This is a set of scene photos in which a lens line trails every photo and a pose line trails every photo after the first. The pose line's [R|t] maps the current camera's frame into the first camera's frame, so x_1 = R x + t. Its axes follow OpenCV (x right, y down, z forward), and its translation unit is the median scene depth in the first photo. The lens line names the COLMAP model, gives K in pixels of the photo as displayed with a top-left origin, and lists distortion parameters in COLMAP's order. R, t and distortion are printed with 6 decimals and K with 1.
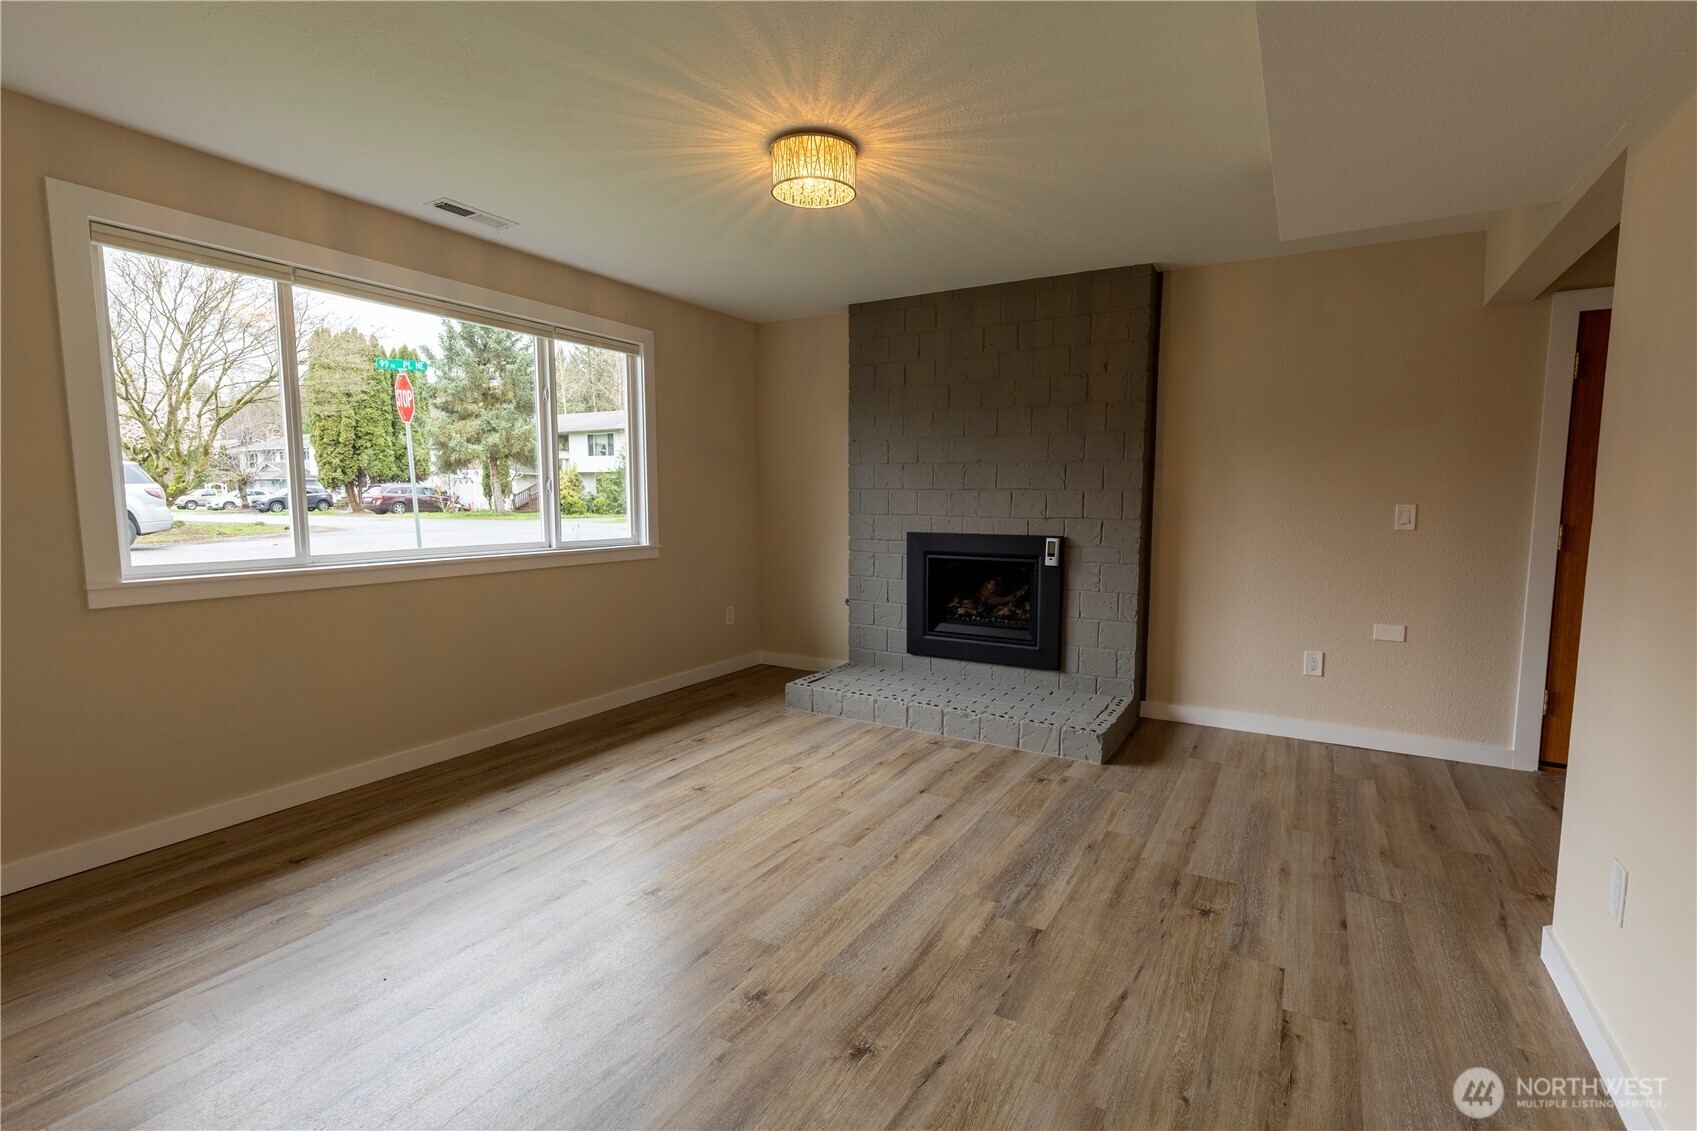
lens RADIAL K [[760.8, 0, 842.9], [0, 760.8, 569.0], [0, 0, 1]] dist [-0.002618, -0.000951]
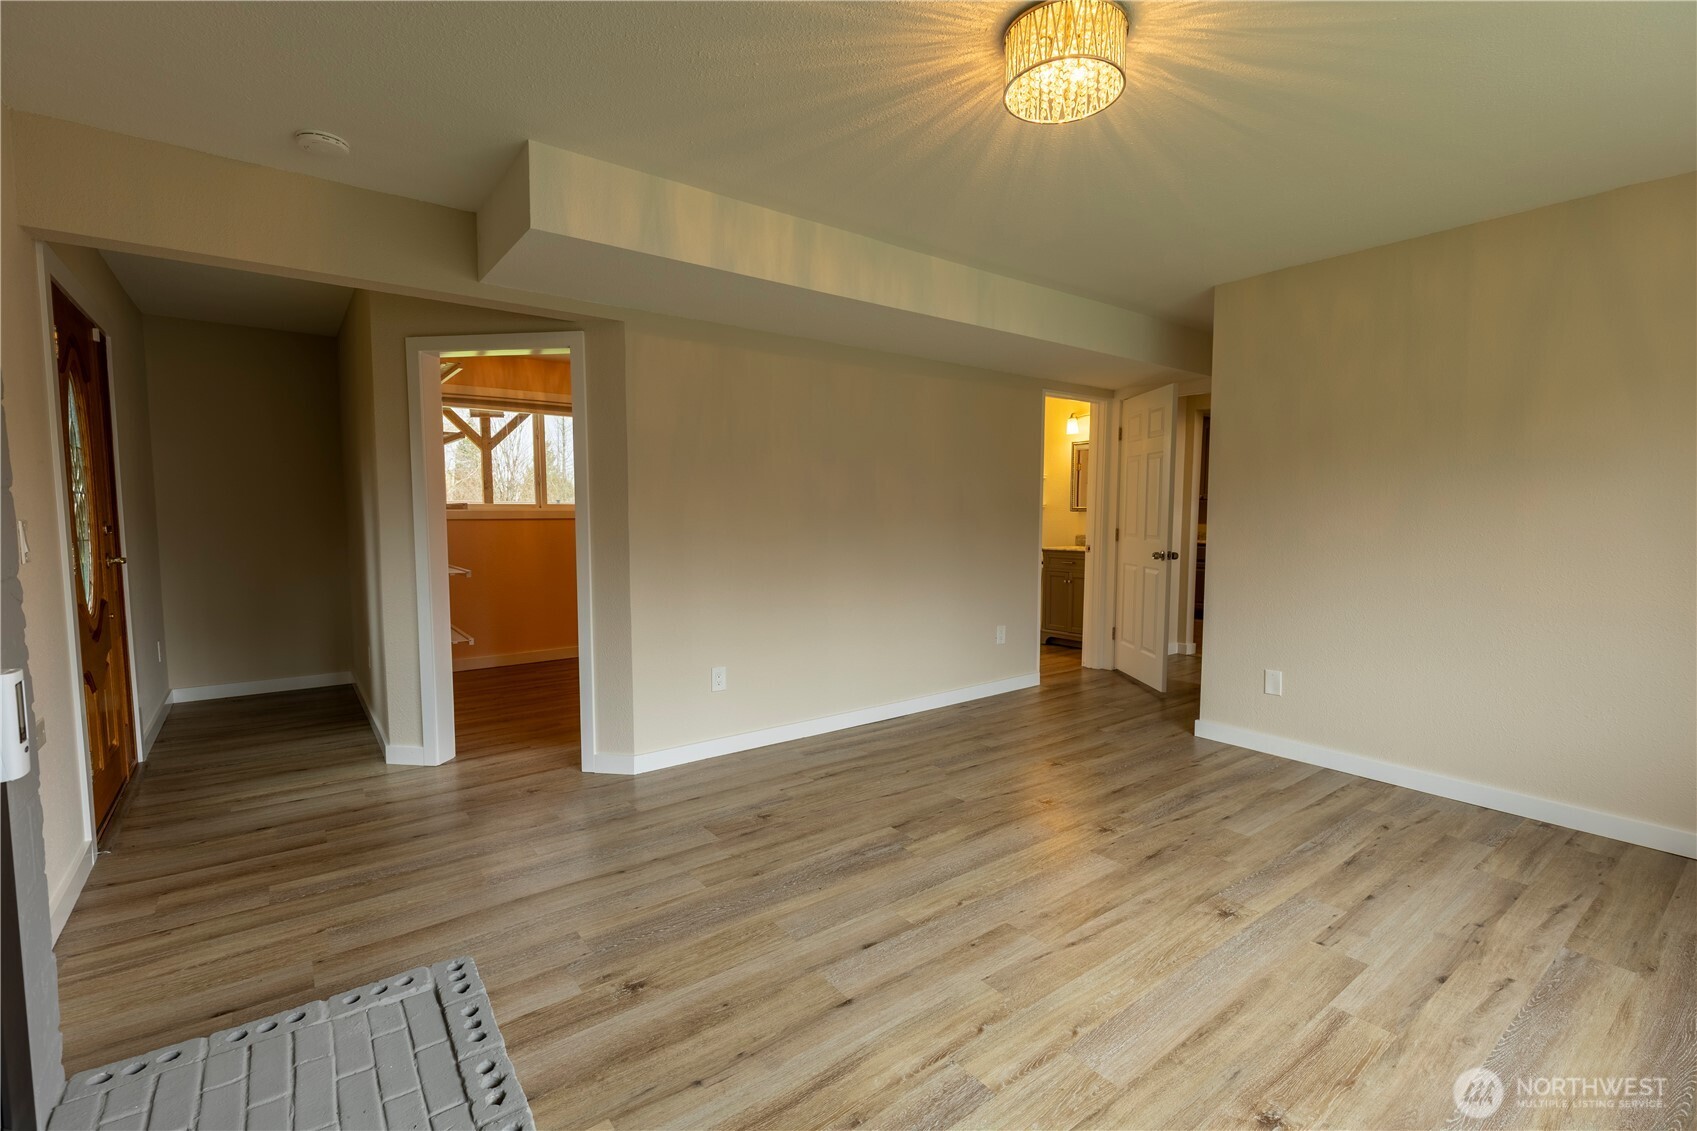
lens RADIAL K [[760.8, 0, 843.6], [0, 760.8, 574.2], [0, 0, 1]] dist [-0.002618, -0.000951]
pose [[-0.925214, -0.035355, 0.377795, -0.125465], [0.032468, 0.984622, 0.171656, -0.166851], [-0.378054, 0.171085, -0.909838, 1.713734]]
